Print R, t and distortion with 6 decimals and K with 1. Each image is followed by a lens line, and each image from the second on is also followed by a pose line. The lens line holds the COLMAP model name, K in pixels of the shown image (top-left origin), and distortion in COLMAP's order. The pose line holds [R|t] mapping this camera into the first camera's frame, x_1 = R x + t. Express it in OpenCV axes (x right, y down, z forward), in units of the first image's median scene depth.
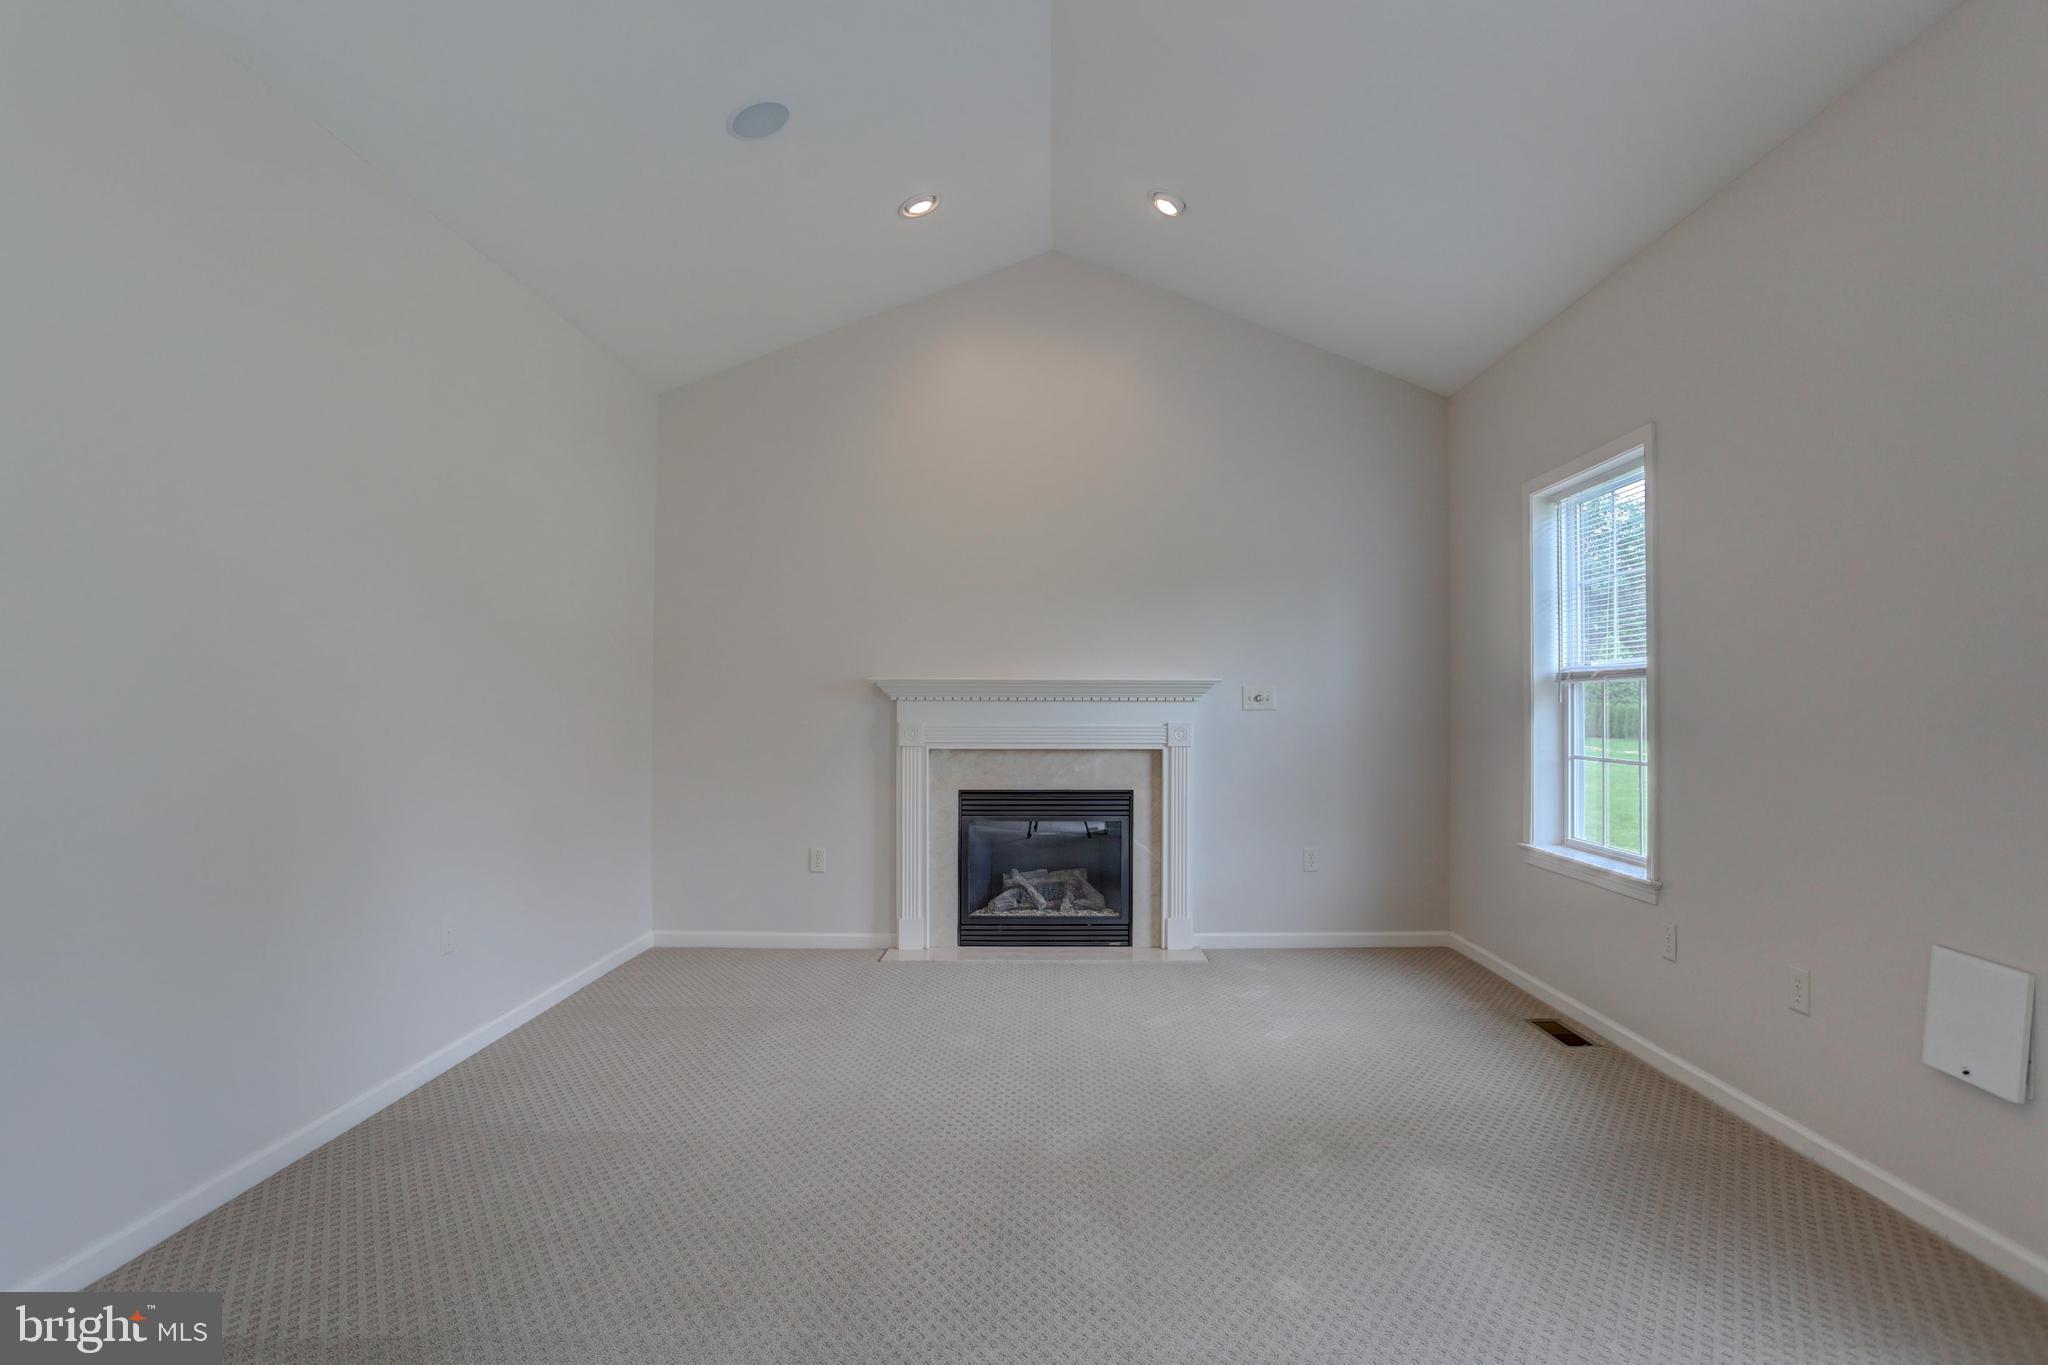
lens RADIAL K [[1108.6, 0, 1024.0], [0, 1108.6, 682.5], [0, 0, 1]] dist [-0.085135, 0.051729]
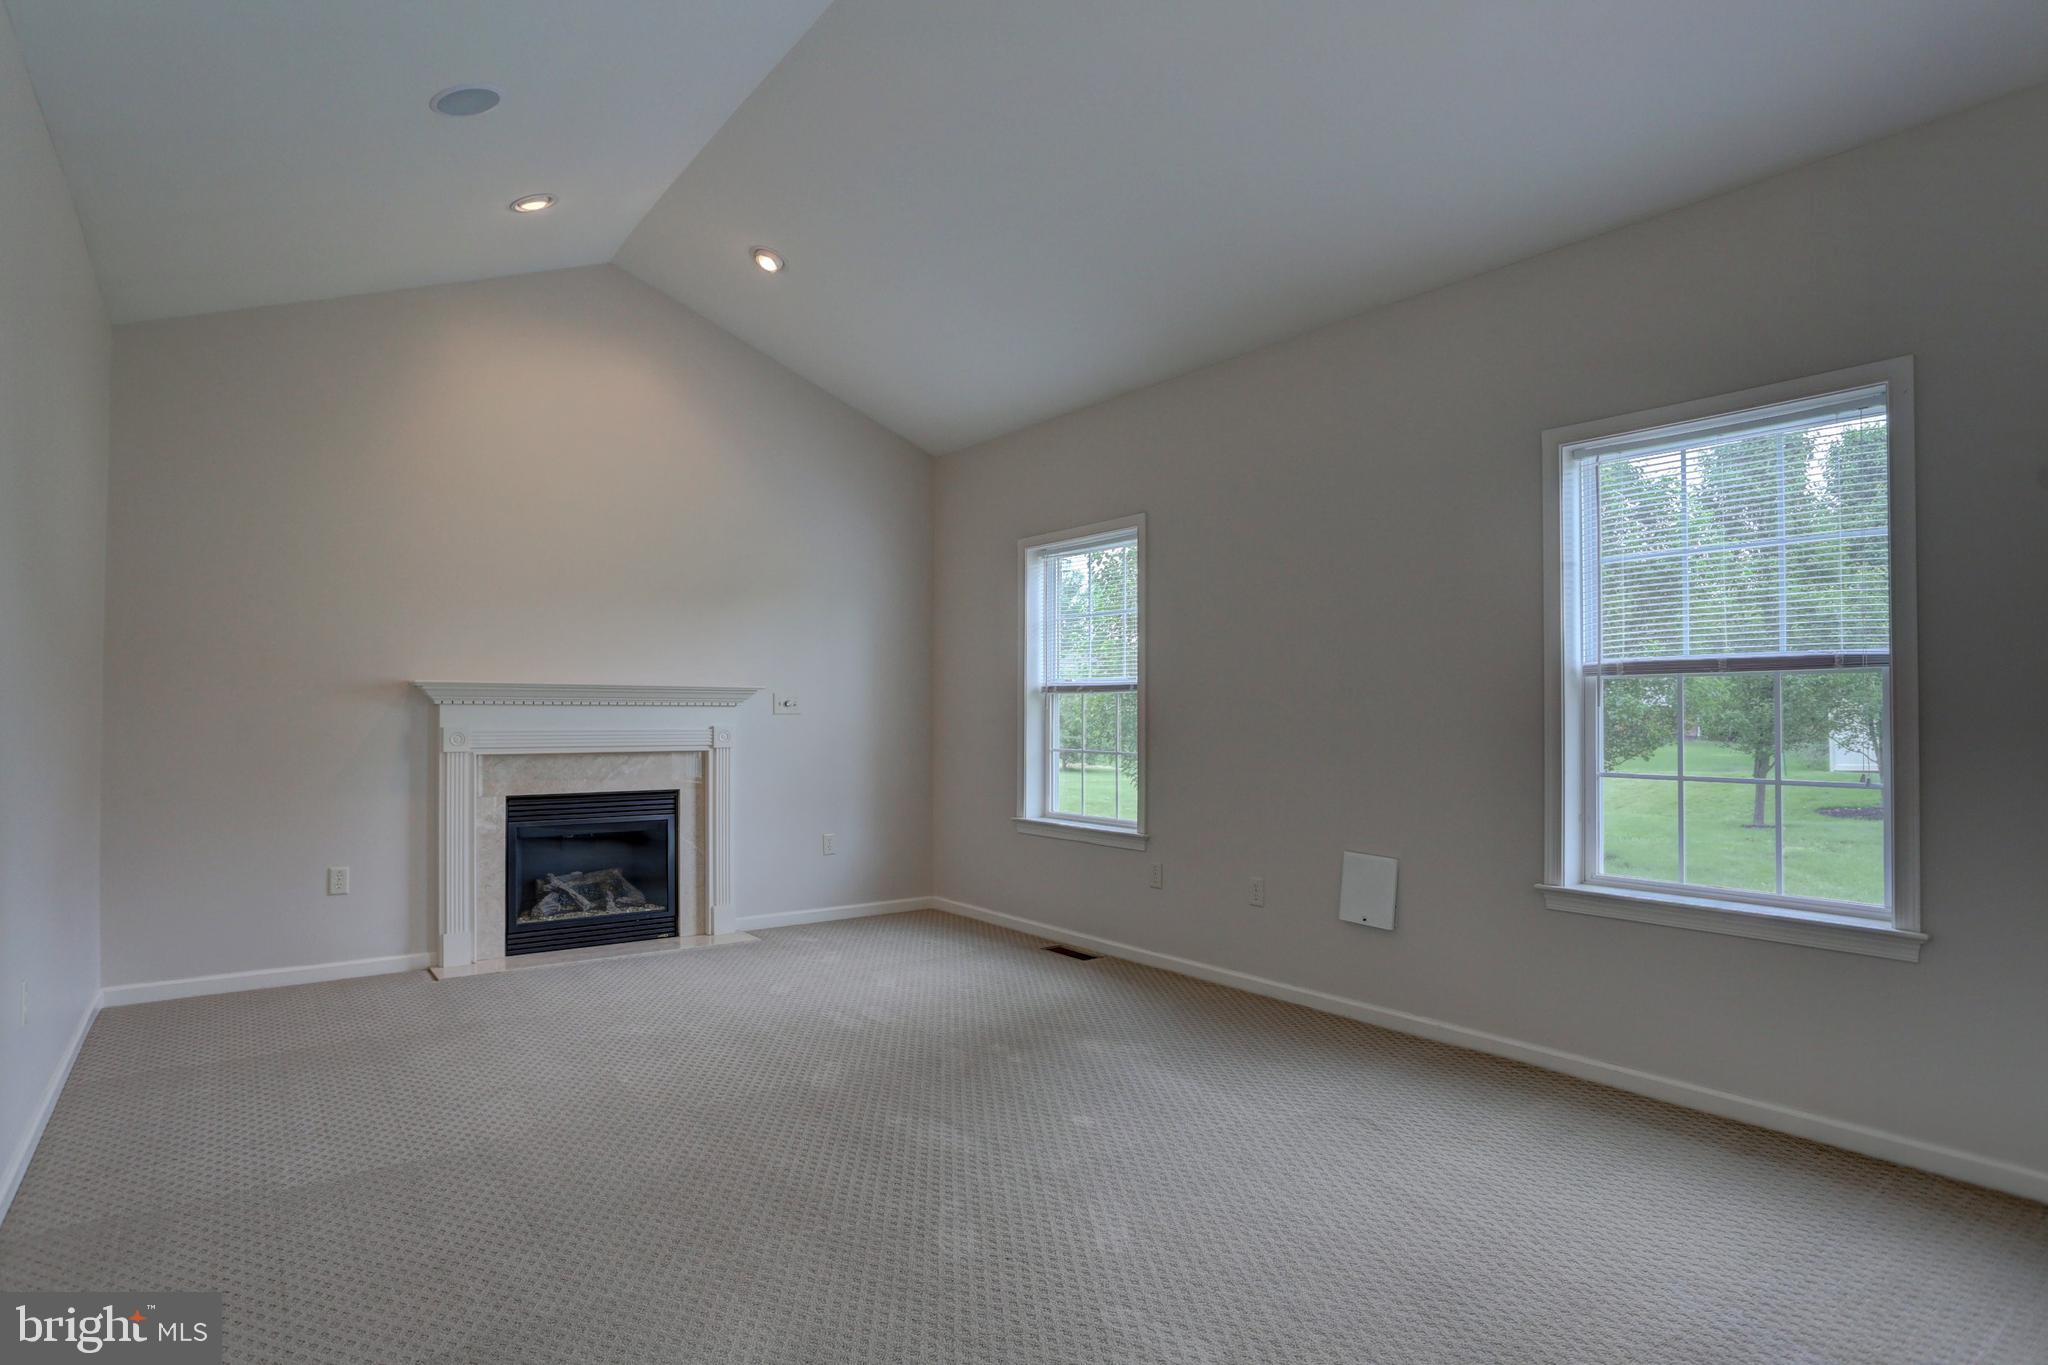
lens RADIAL K [[1108.6, 0, 1024.0], [0, 1108.6, 682.5], [0, 0, 1]] dist [-0.085135, 0.051729]
pose [[0.791714, 0.015592, 0.610693, -0.287772], [-0.014724, 0.999871, -0.006440, -0.003650], [-0.610714, -0.003893, 0.791841, -0.039644]]
